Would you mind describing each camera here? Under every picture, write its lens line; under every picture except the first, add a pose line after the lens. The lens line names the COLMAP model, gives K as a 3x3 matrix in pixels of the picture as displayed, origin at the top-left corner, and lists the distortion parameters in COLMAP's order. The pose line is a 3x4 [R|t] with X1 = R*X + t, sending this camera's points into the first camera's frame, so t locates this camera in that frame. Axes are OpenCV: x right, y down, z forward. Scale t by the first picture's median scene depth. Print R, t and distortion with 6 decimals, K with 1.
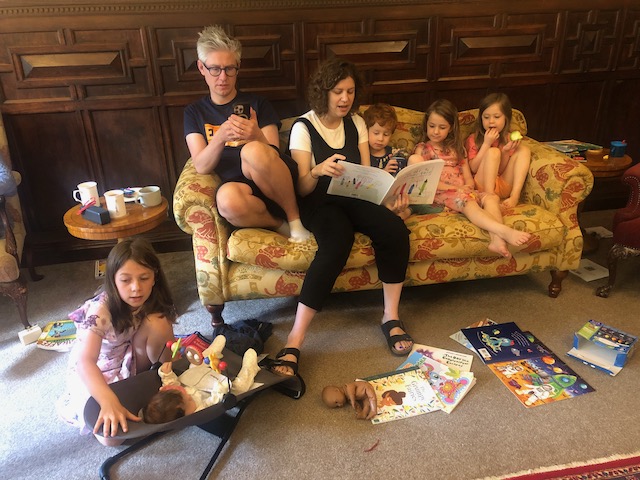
lens RADIAL K [[521.6, 0, 320.0], [0, 521.6, 240.0], [0, 0, 1]] dist [0.005208, -0.006953]
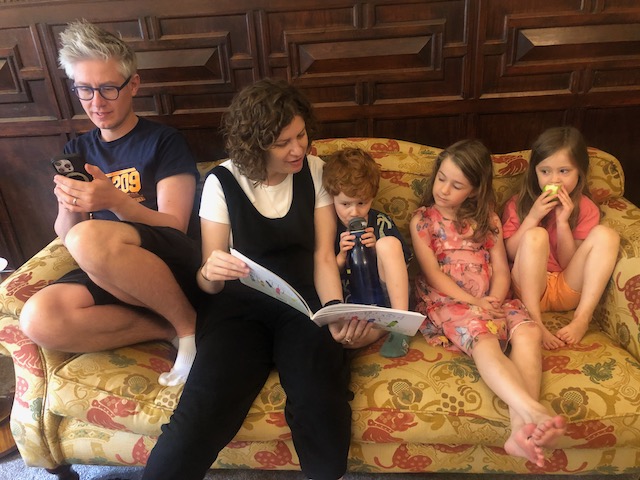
lens RADIAL K [[521.6, 0, 320.0], [0, 521.6, 240.0], [0, 0, 1]] dist [0.005208, -0.006953]
pose [[0.977168, 0.064786, -0.202351, 0.215604], [-0.059674, 0.997728, 0.031269, -0.174714], [0.203917, -0.018480, 0.978814, 0.415133]]
